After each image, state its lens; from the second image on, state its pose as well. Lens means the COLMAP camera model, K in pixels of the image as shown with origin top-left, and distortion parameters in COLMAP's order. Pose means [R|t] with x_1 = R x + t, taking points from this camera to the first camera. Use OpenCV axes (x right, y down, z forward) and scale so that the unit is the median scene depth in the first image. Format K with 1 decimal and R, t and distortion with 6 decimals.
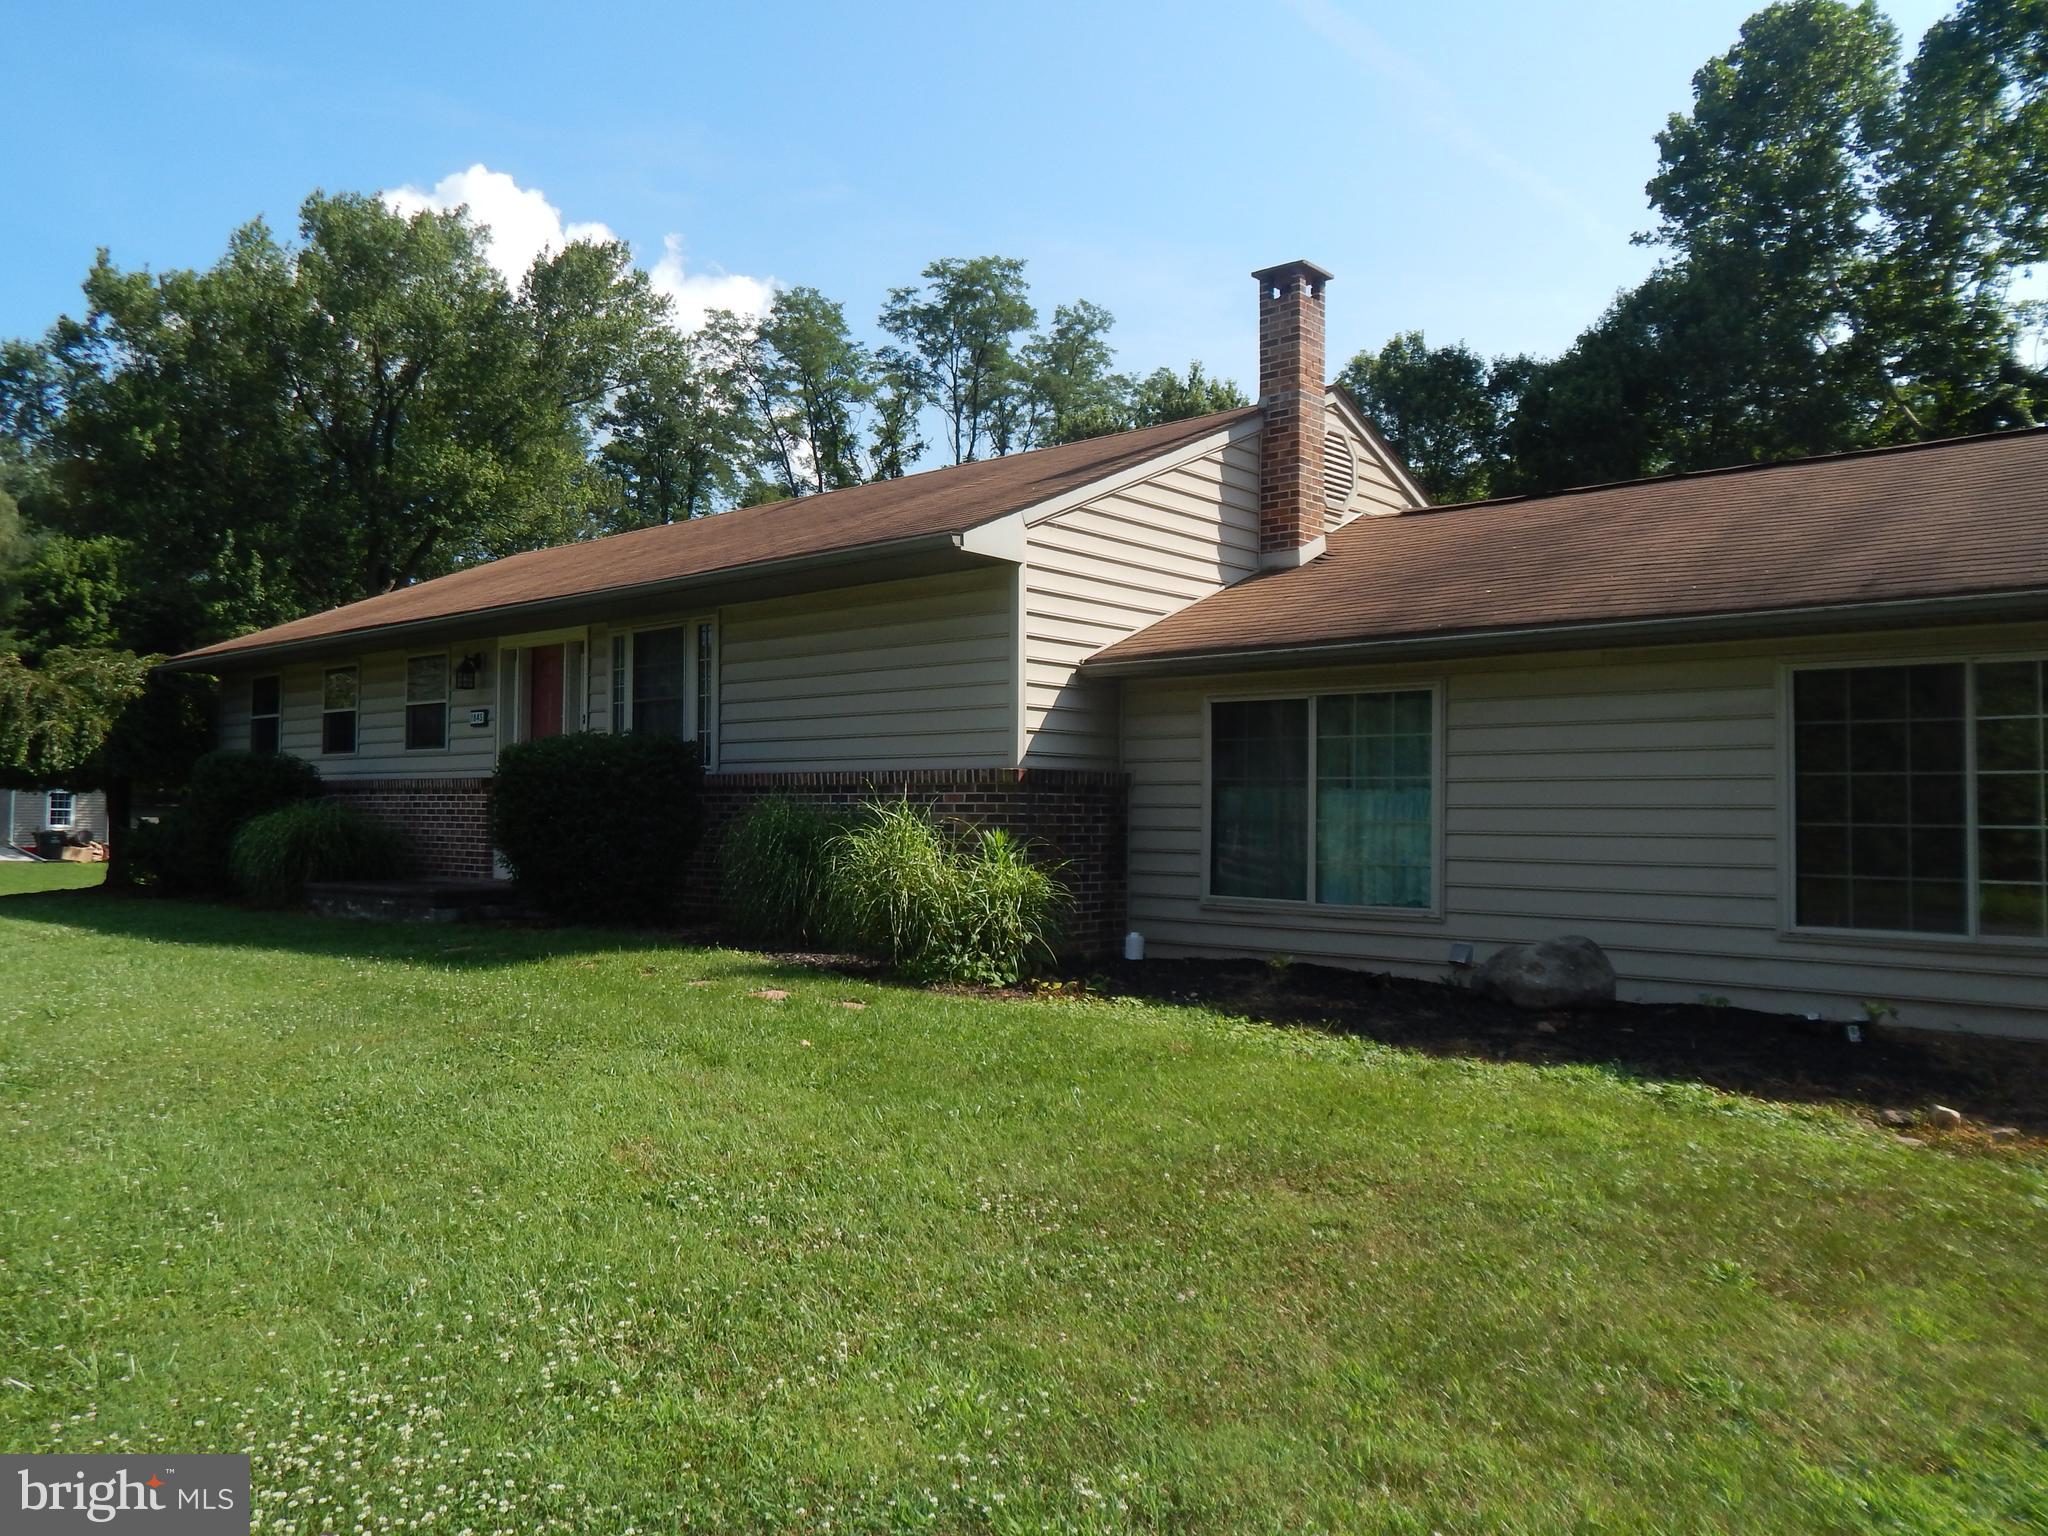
lens RADIAL K [[1509.3, 0, 1033.3], [0, 1509.3, 765.4], [0, 0, 1]] dist [0.015324, -0.007227]
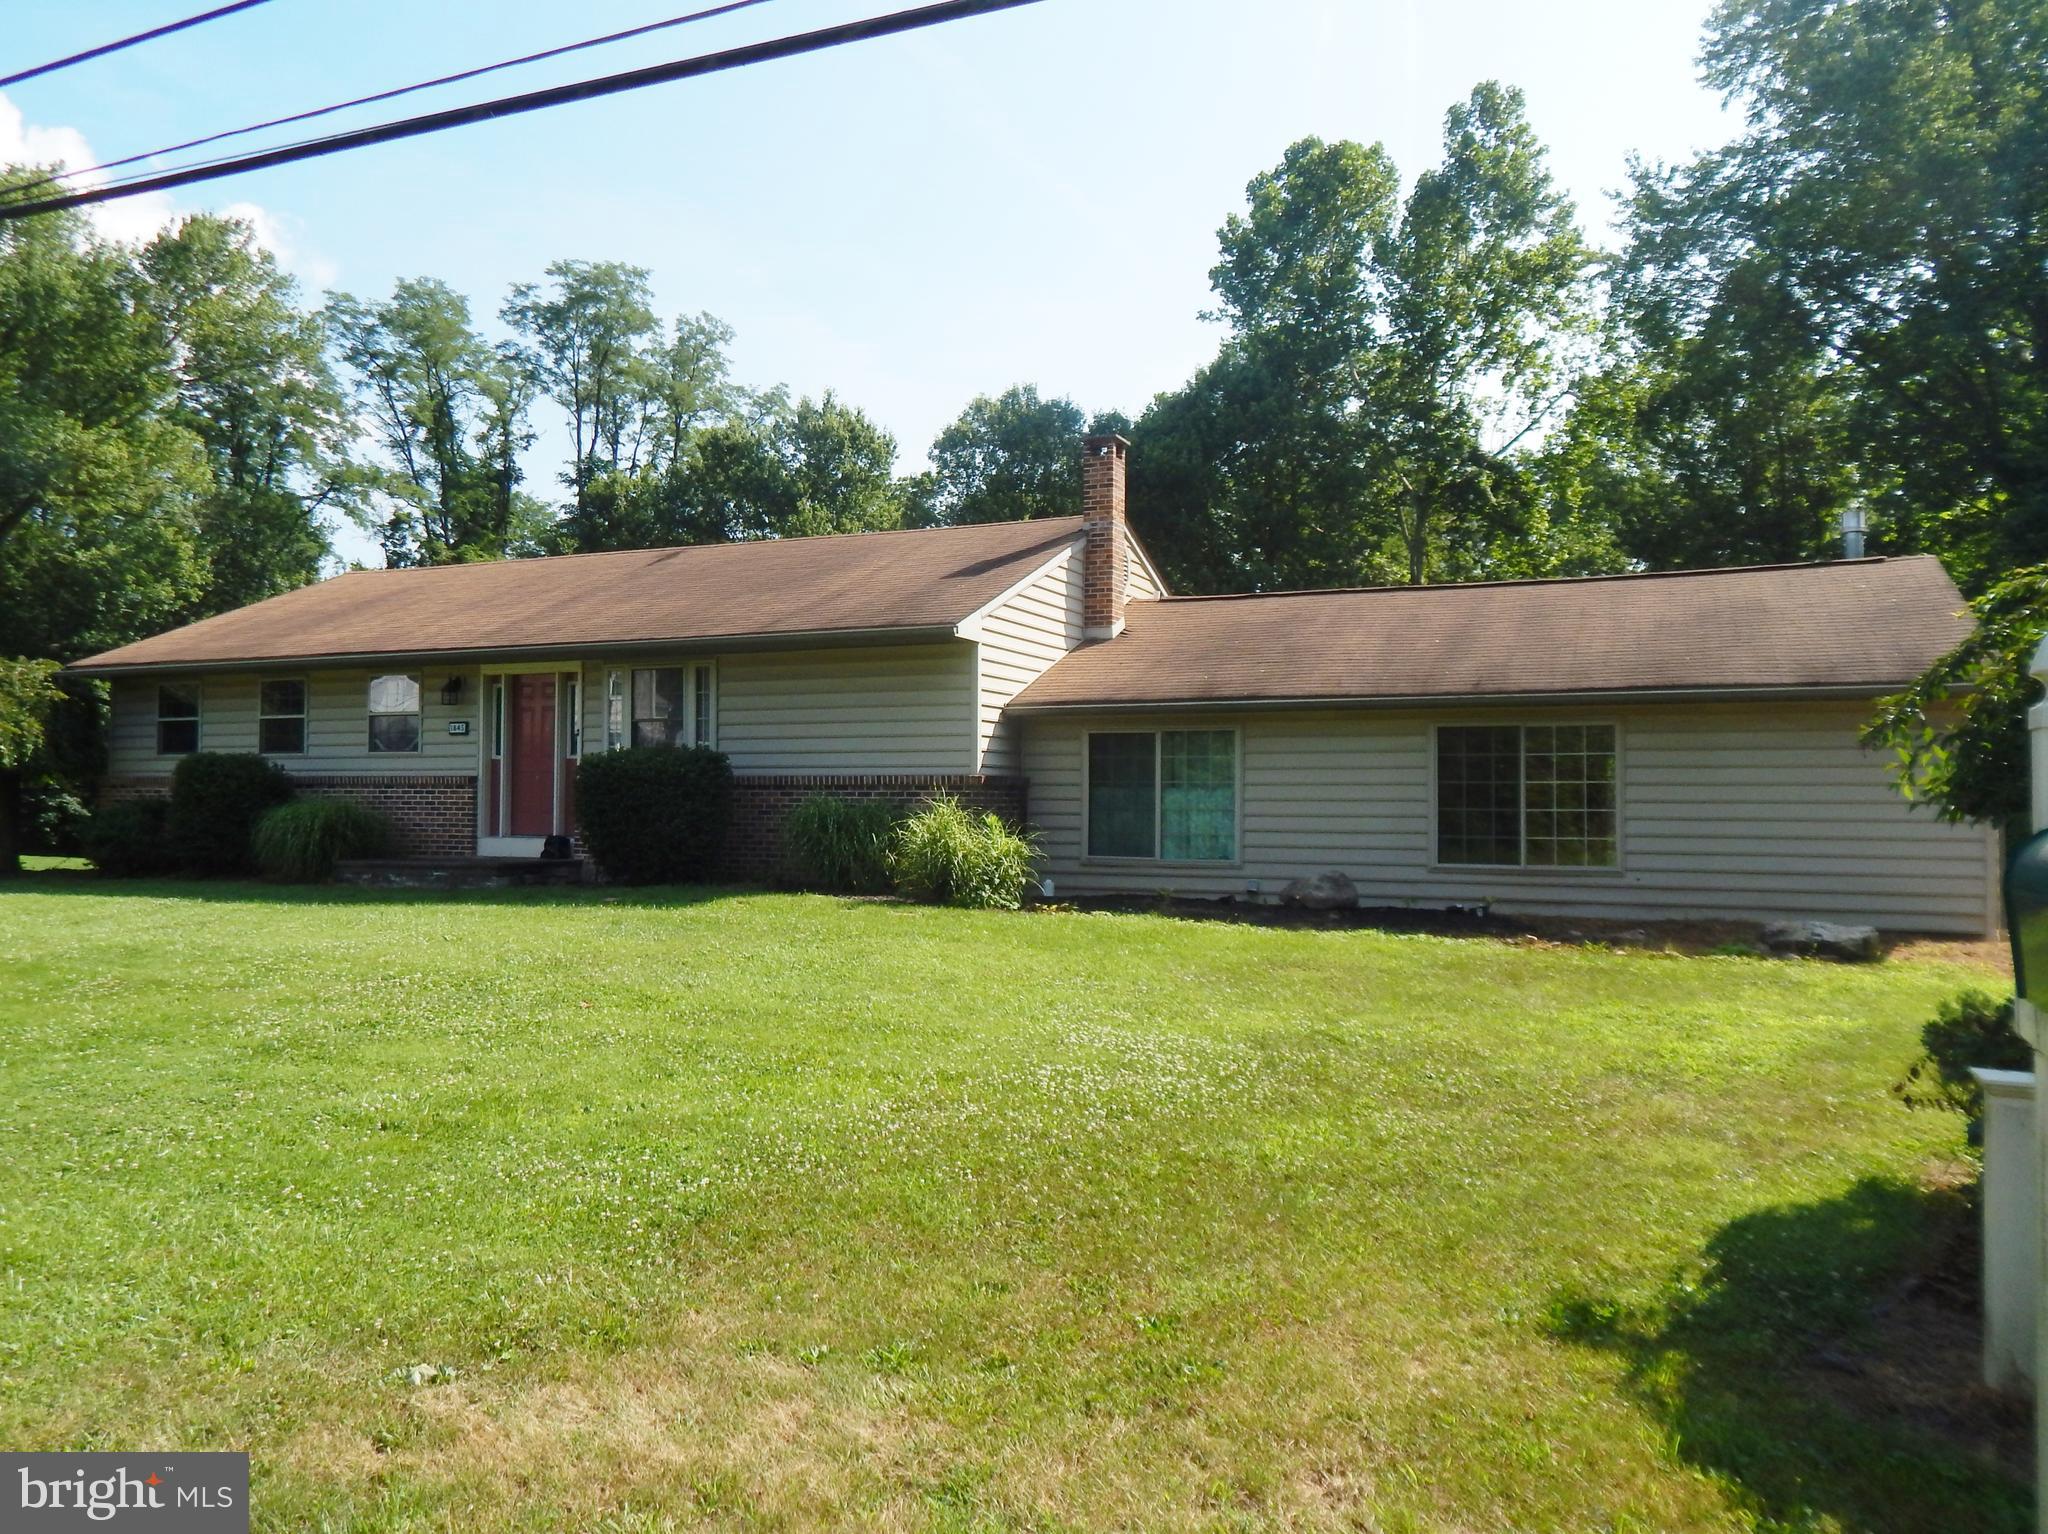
lens RADIAL K [[1509.3, 0, 1018.4], [0, 1509.3, 774.4], [0, 0, 1]] dist [0.015324, -0.007227]
pose [[0.956591, 0.002331, 0.291425, -0.096206], [-0.007054, 0.999860, 0.015159, -0.005147], [-0.291349, -0.016557, 0.956474, -0.113233]]
